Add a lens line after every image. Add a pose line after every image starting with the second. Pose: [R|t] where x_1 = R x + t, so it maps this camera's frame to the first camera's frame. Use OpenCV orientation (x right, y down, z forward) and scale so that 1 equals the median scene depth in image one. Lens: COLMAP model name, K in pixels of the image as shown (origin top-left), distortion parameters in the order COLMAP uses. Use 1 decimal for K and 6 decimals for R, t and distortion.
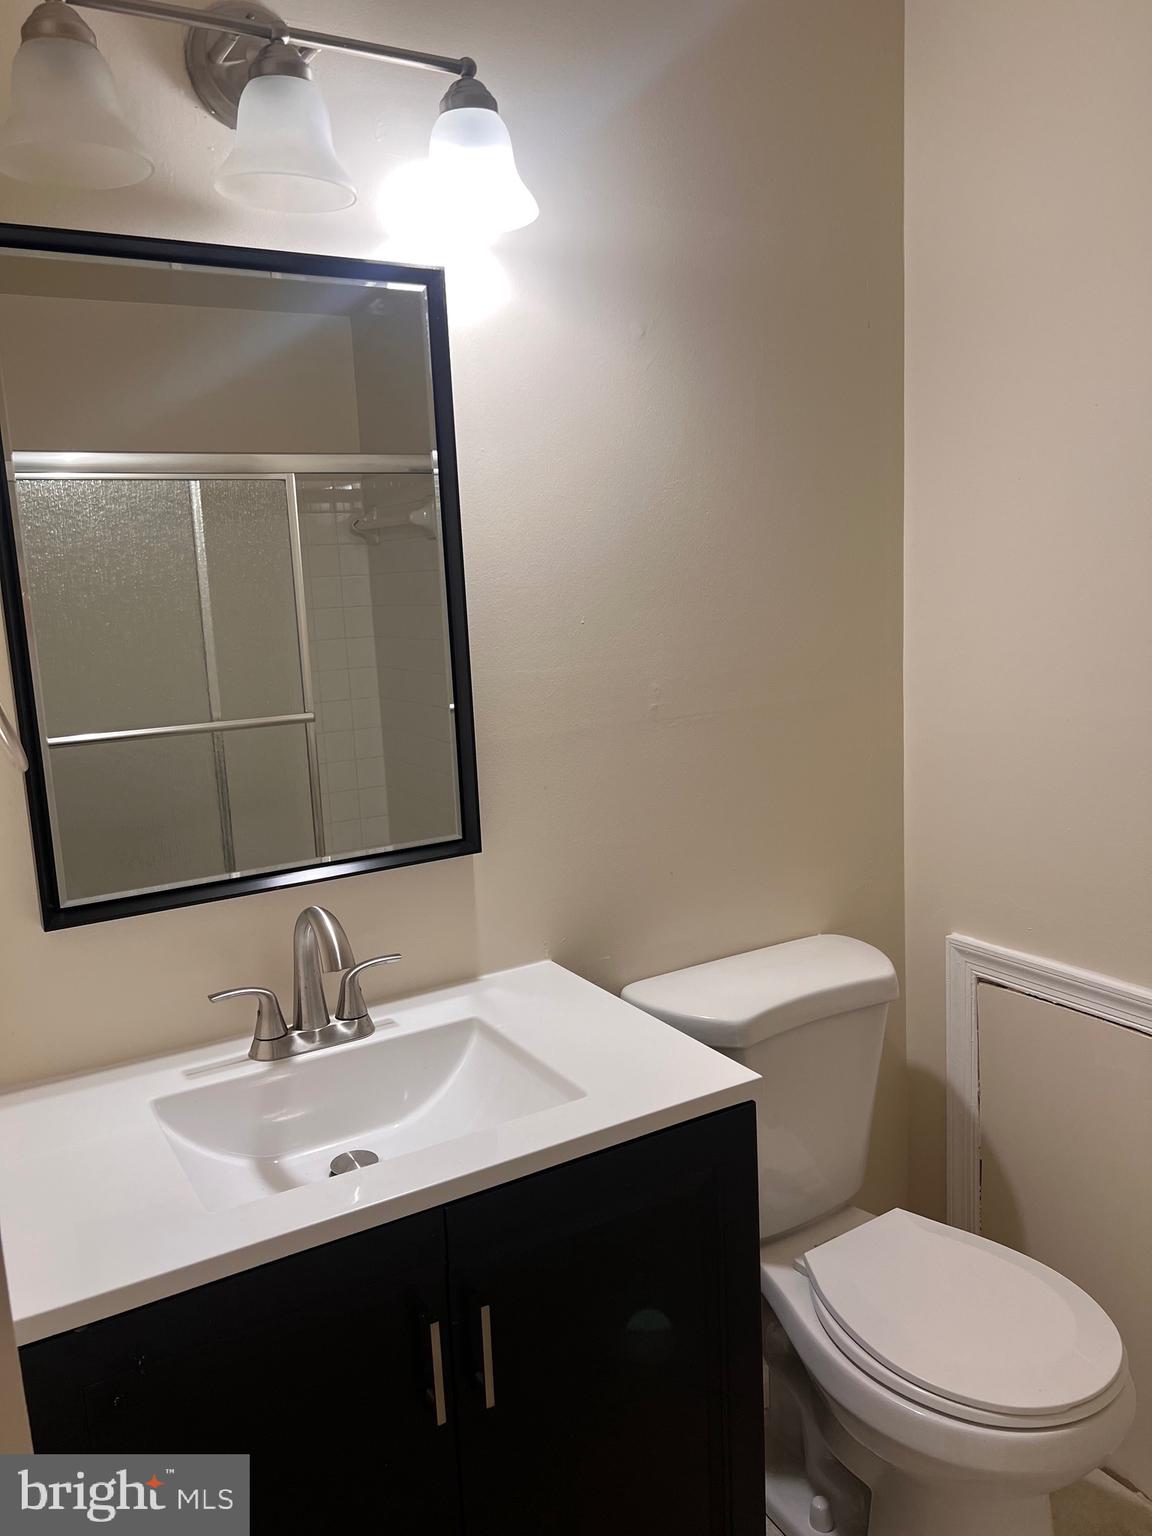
lens RADIAL K [[1147.4, 0, 575.2], [0, 1147.4, 764.8], [0, 0, 1]] dist [0.028532, -0.049947]
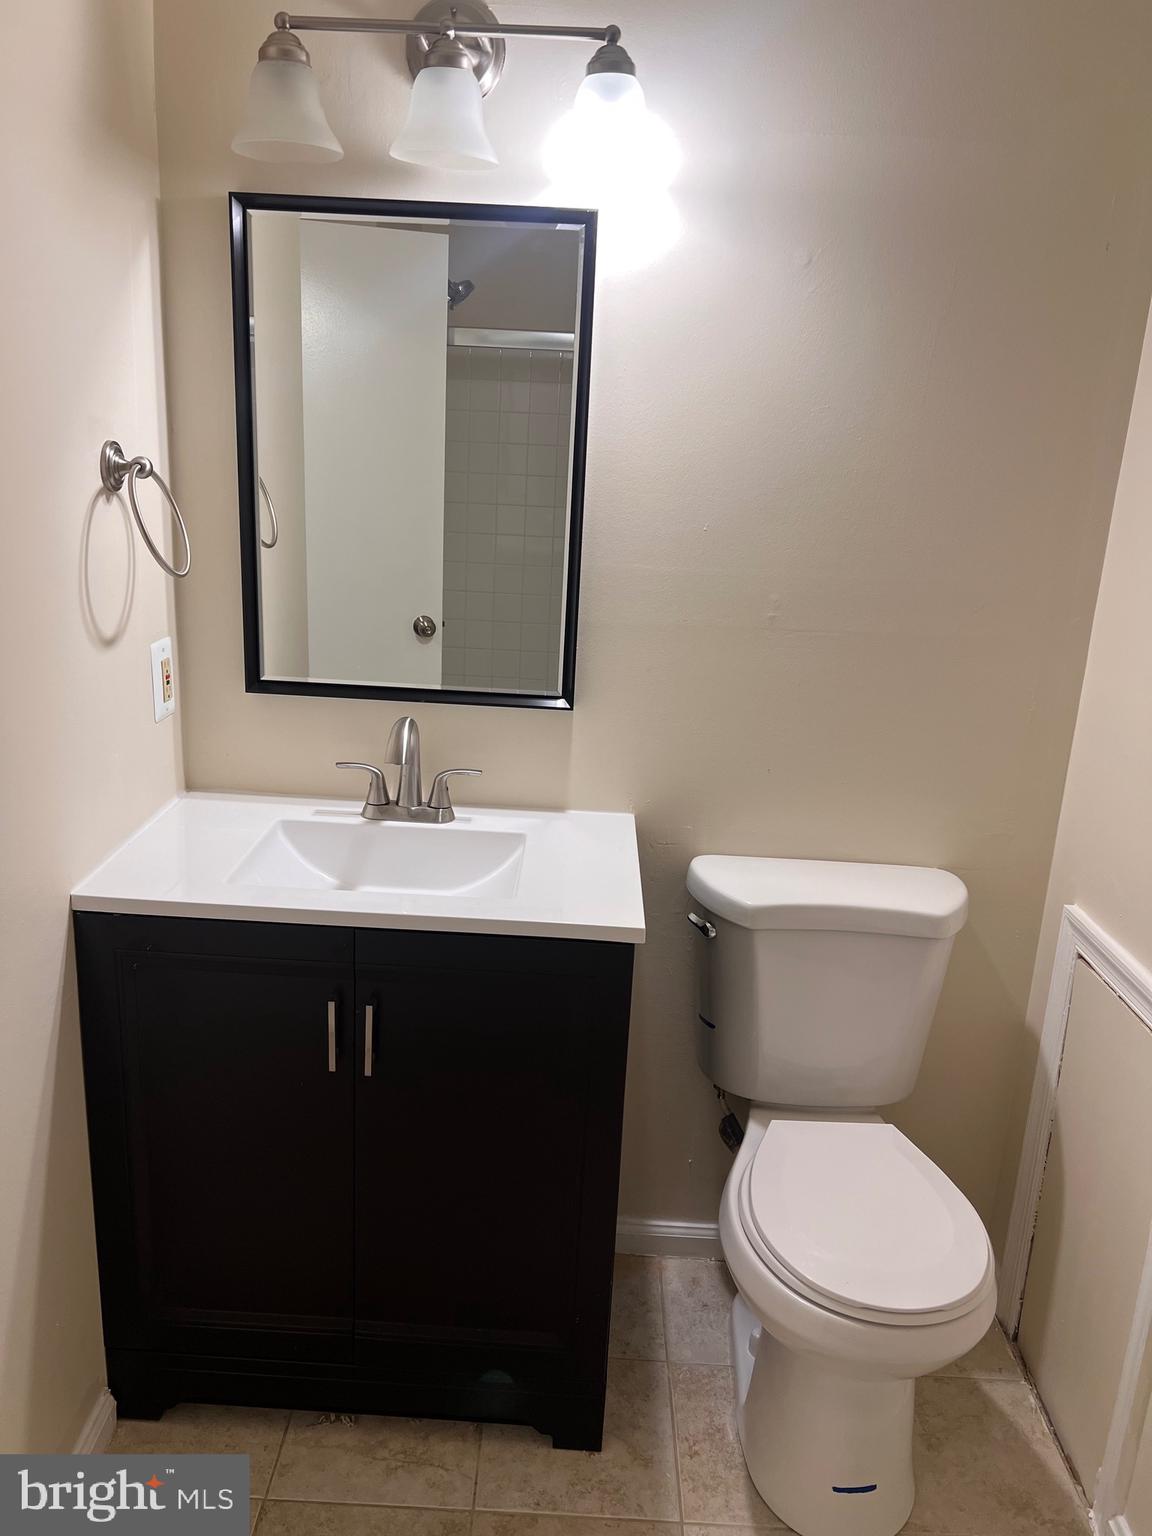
lens RADIAL K [[1147.4, 0, 563.7], [0, 1147.4, 775.9], [0, 0, 1]] dist [0.028532, -0.049947]
pose [[0.837808, 0.239198, -0.490777, 0.604118], [-0.172975, 0.968902, 0.176944, -0.079986], [0.517839, -0.063353, 0.853129, -0.056815]]
